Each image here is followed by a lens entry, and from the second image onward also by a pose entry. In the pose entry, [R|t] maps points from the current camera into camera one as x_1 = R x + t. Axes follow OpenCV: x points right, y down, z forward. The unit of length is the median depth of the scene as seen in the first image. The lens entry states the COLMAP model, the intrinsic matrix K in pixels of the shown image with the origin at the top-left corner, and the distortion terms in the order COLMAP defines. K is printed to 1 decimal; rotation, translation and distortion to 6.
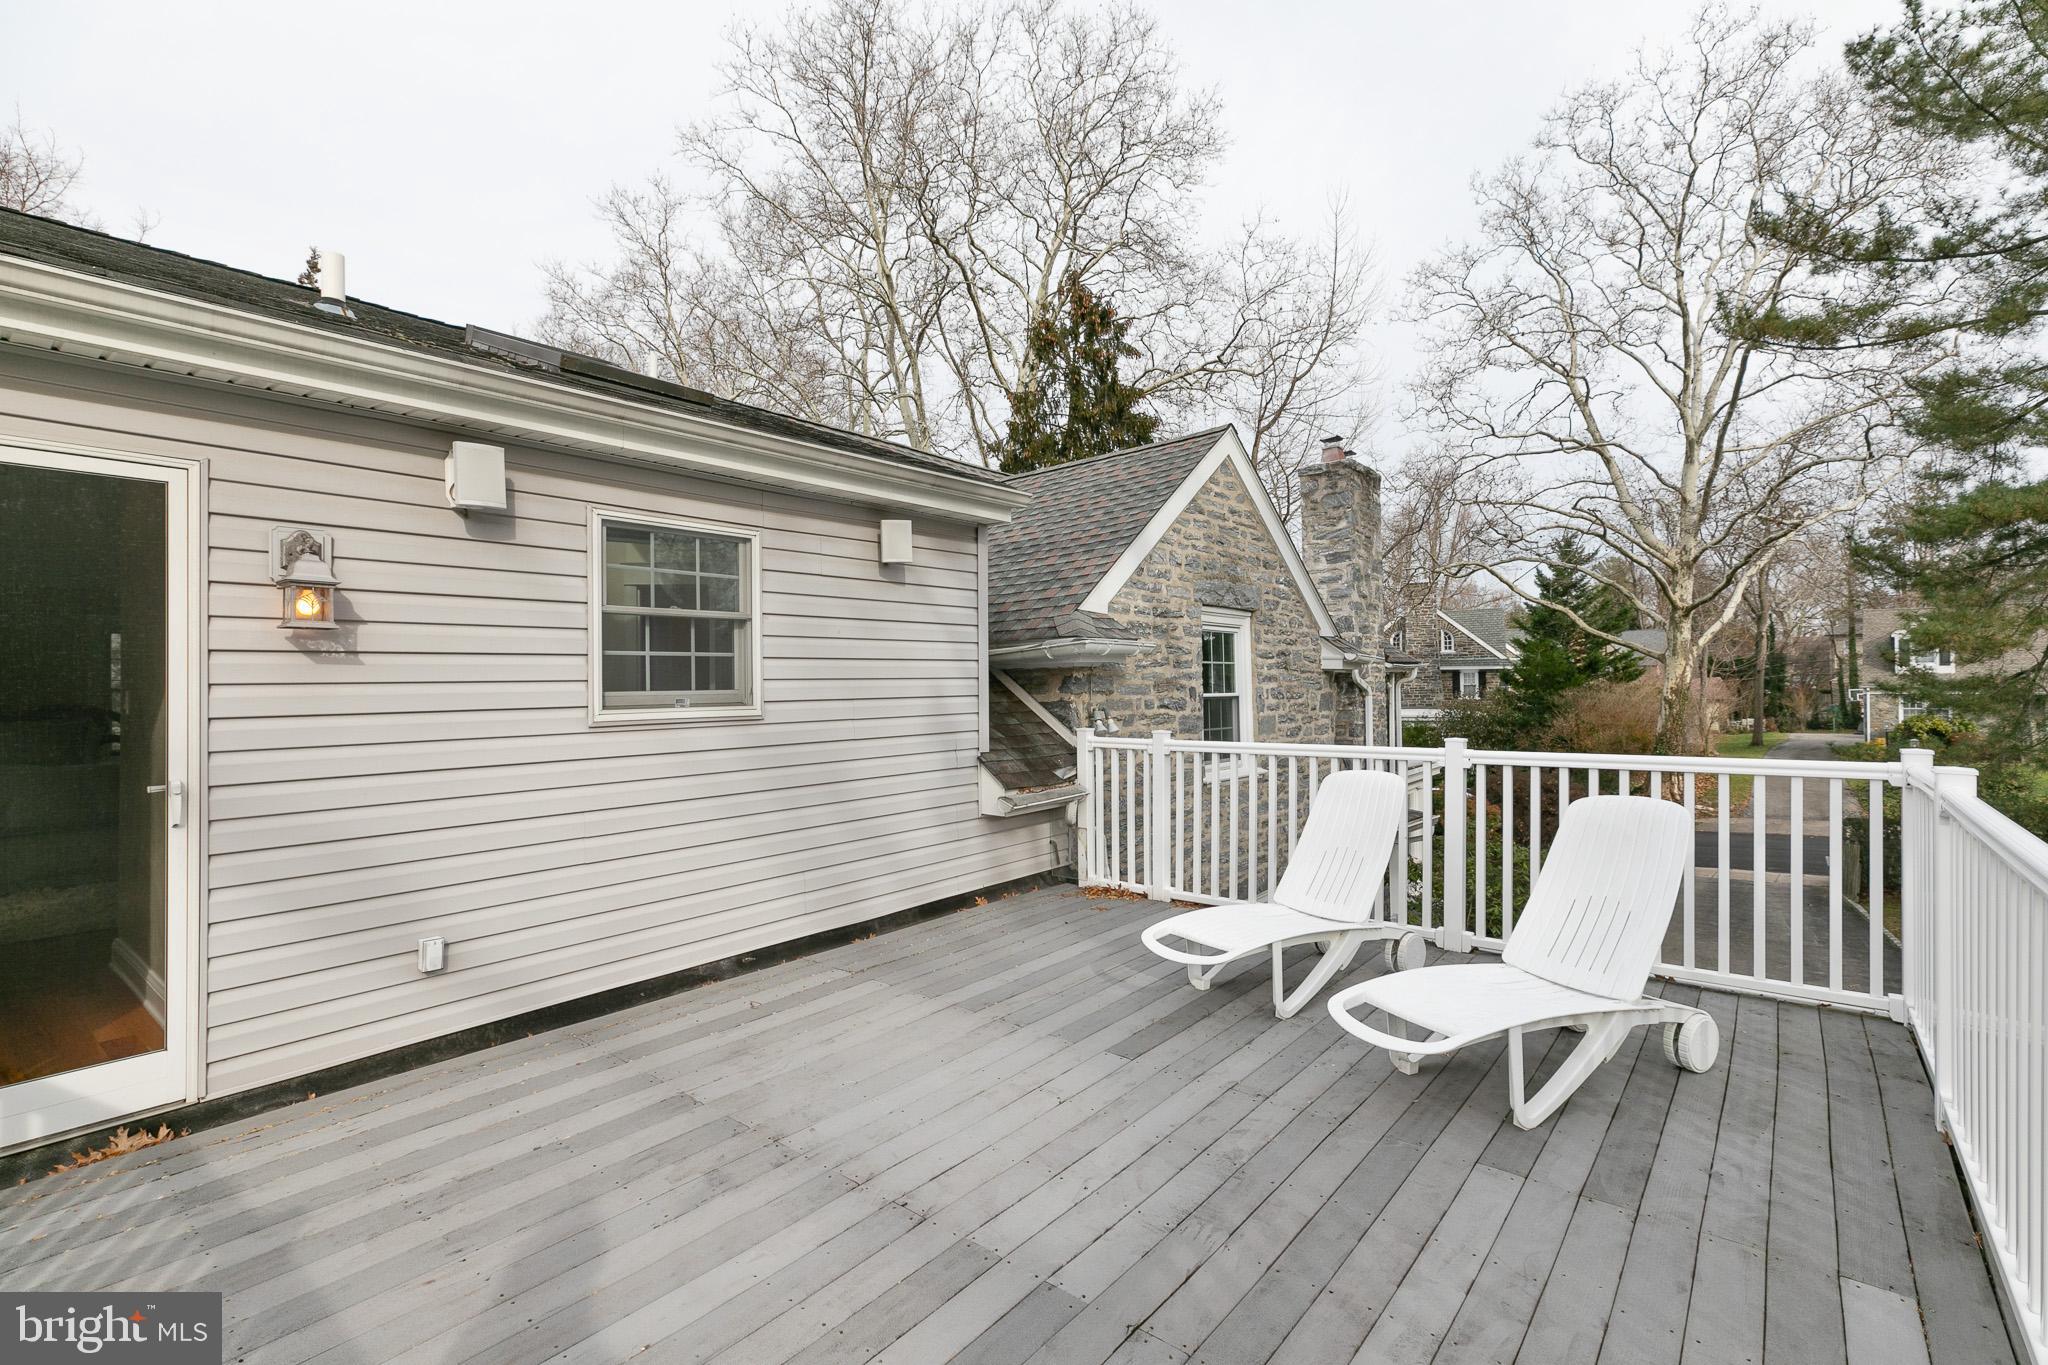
lens RADIAL K [[925.2, 0, 1024.0], [0, 925.2, 682.5], [0, 0, 1]] dist [0.002105, 0.000531]
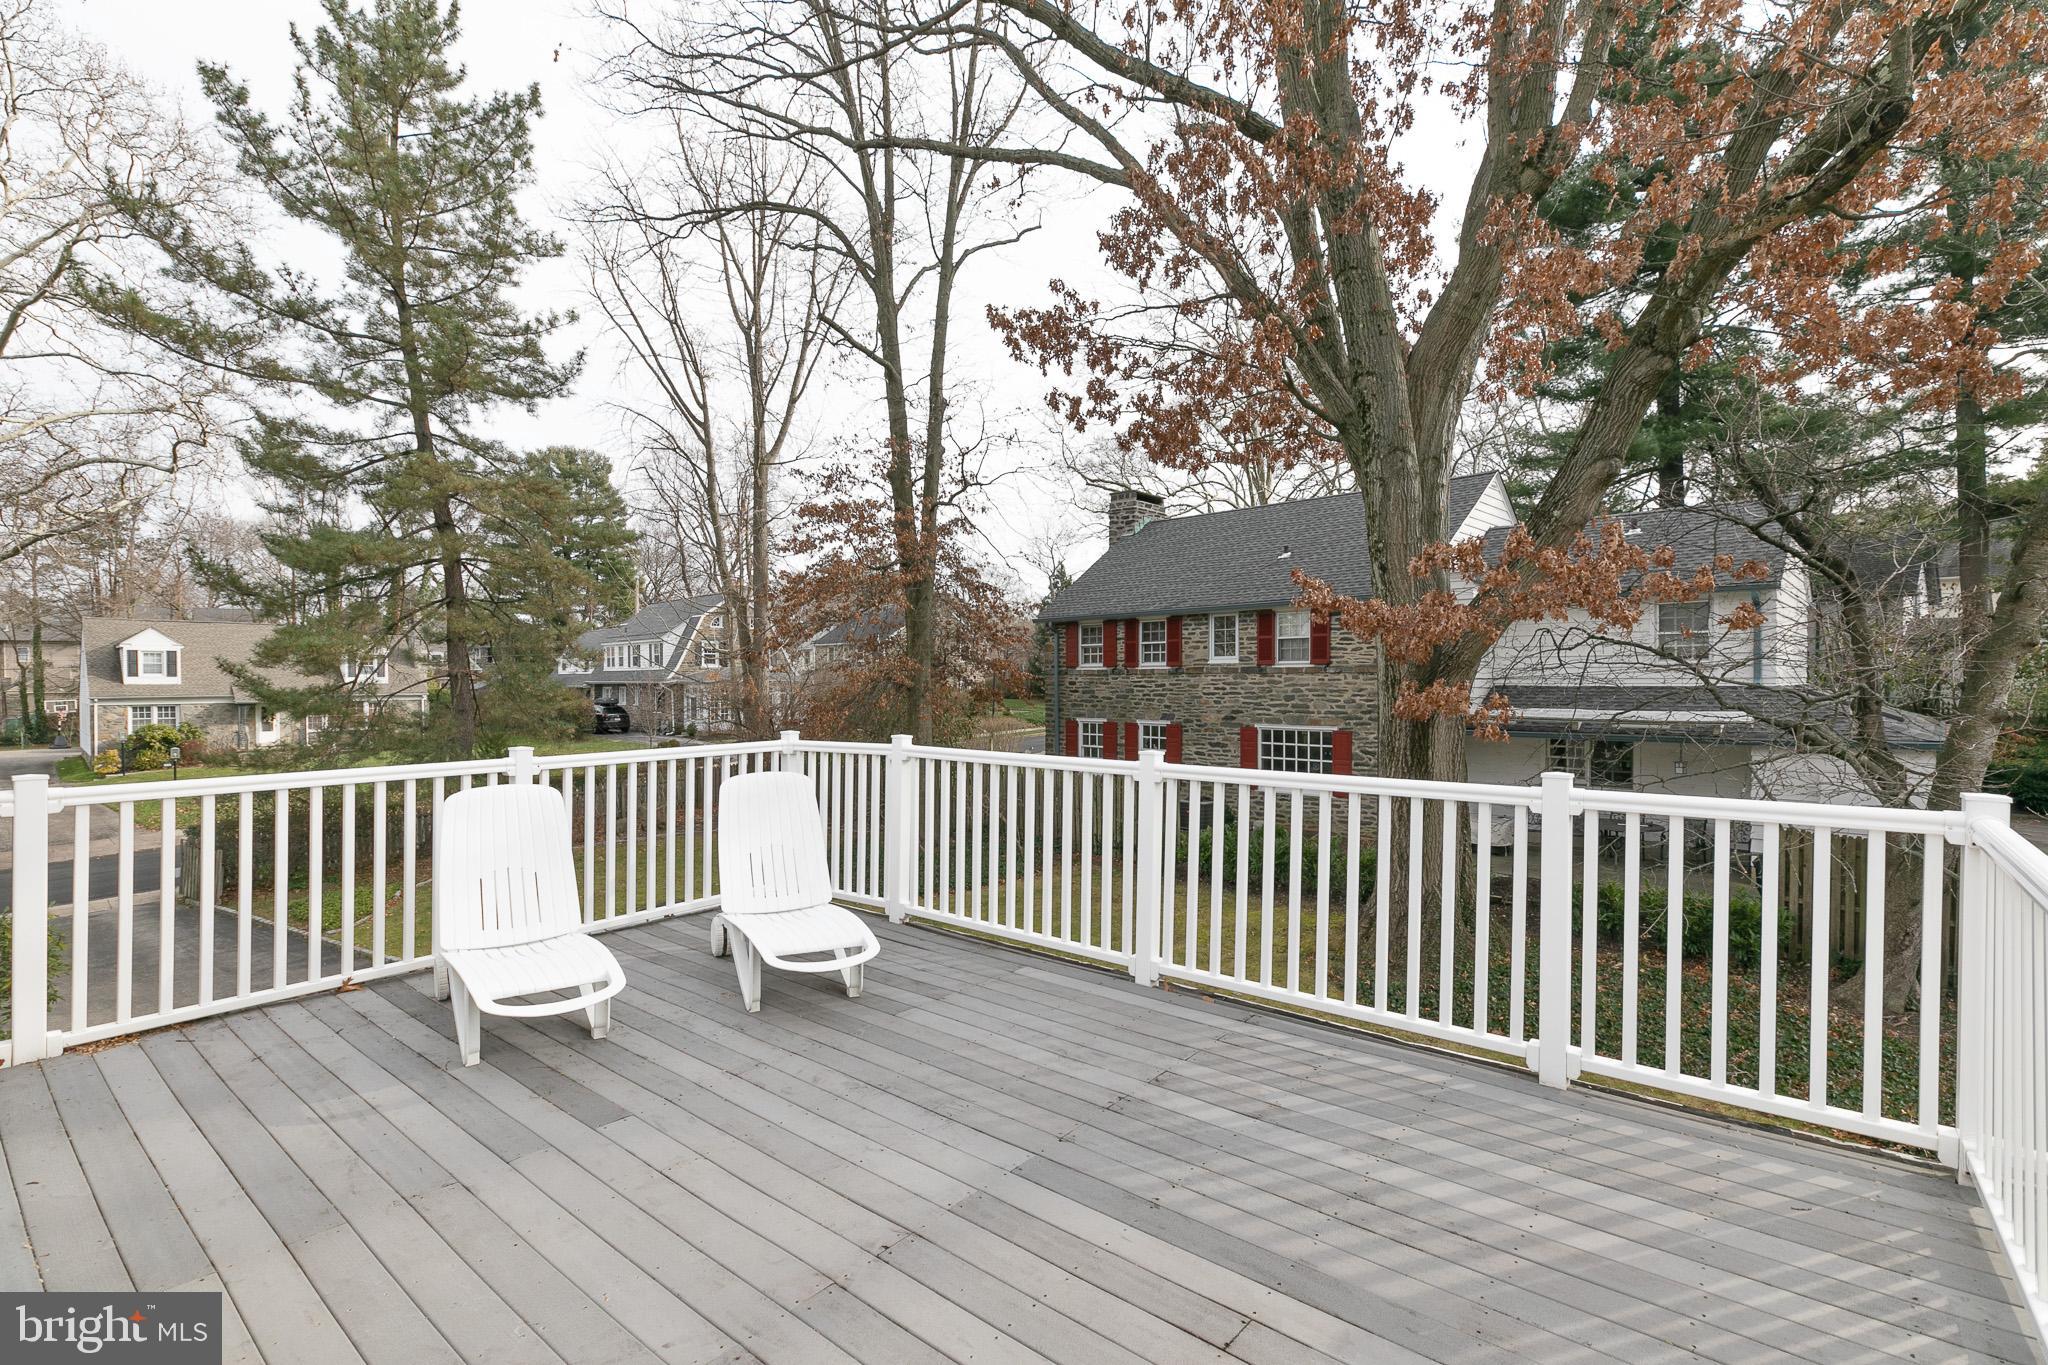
lens RADIAL K [[915.6, 0, 1029.9], [0, 915.6, 697.2], [0, 0, 1]] dist [-0.000155, 0.000076]
pose [[-0.015906, -0.004784, 0.999862, -0.635258], [0.000589, 0.999988, 0.004794, 0.003283], [-0.999873, 0.000665, -0.015903, 0.526838]]
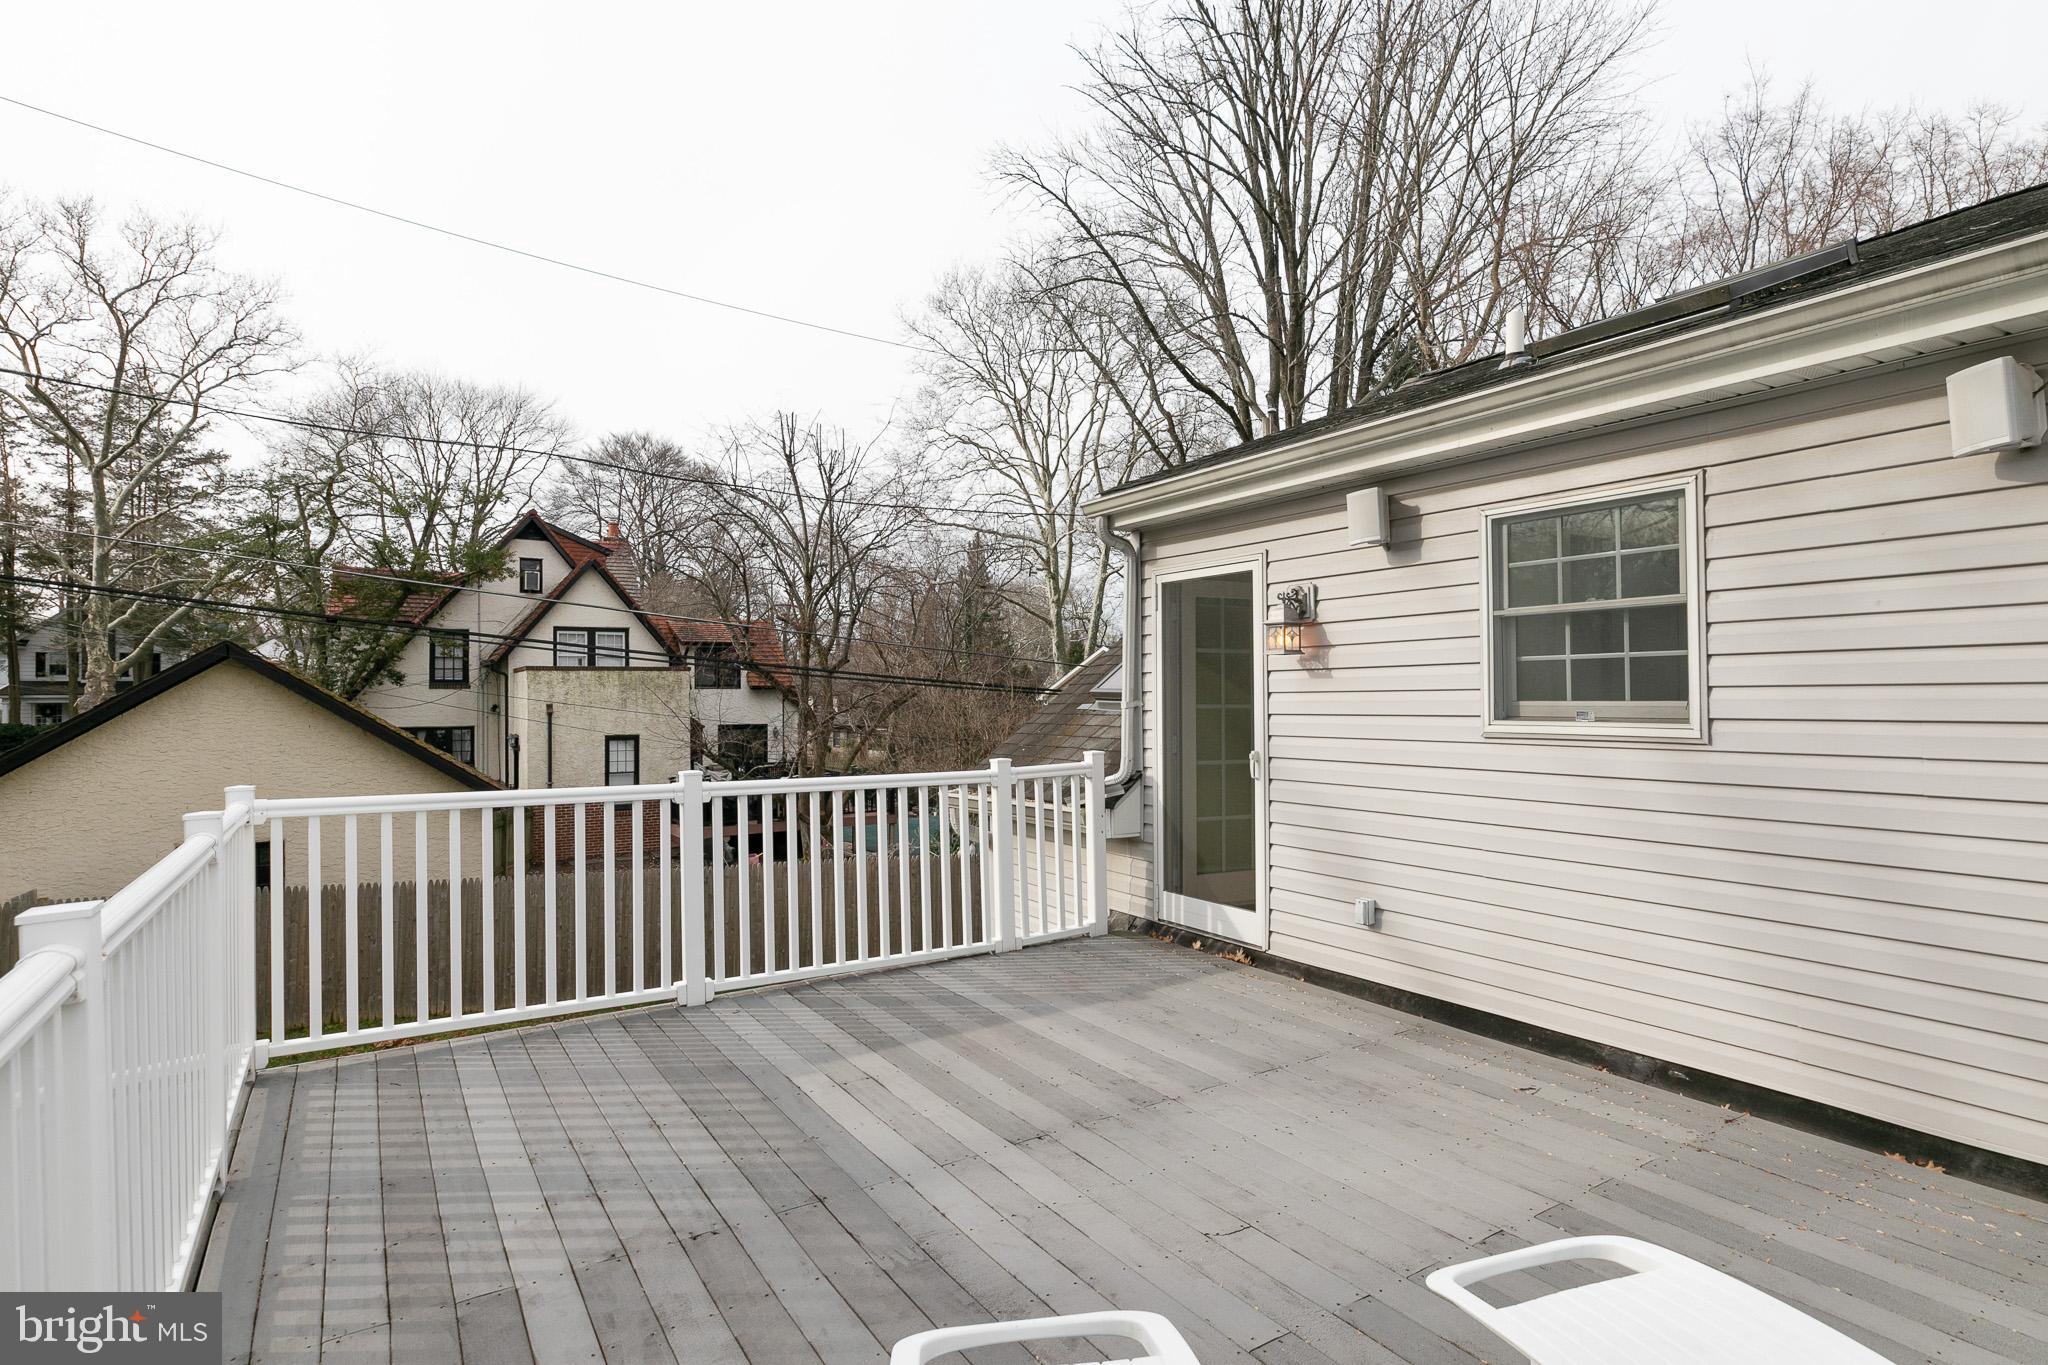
lens RADIAL K [[1051.4, 0, 1024.0], [0, 1051.4, 682.5], [0, 0, 1]] dist [-0.015965, 0.000060]
pose [[-0.313850, 0.000848, -0.949472, 0.700768], [0.010474, 0.999942, -0.002569, -0.010896], [0.949415, -0.010752, -0.313841, 0.854831]]
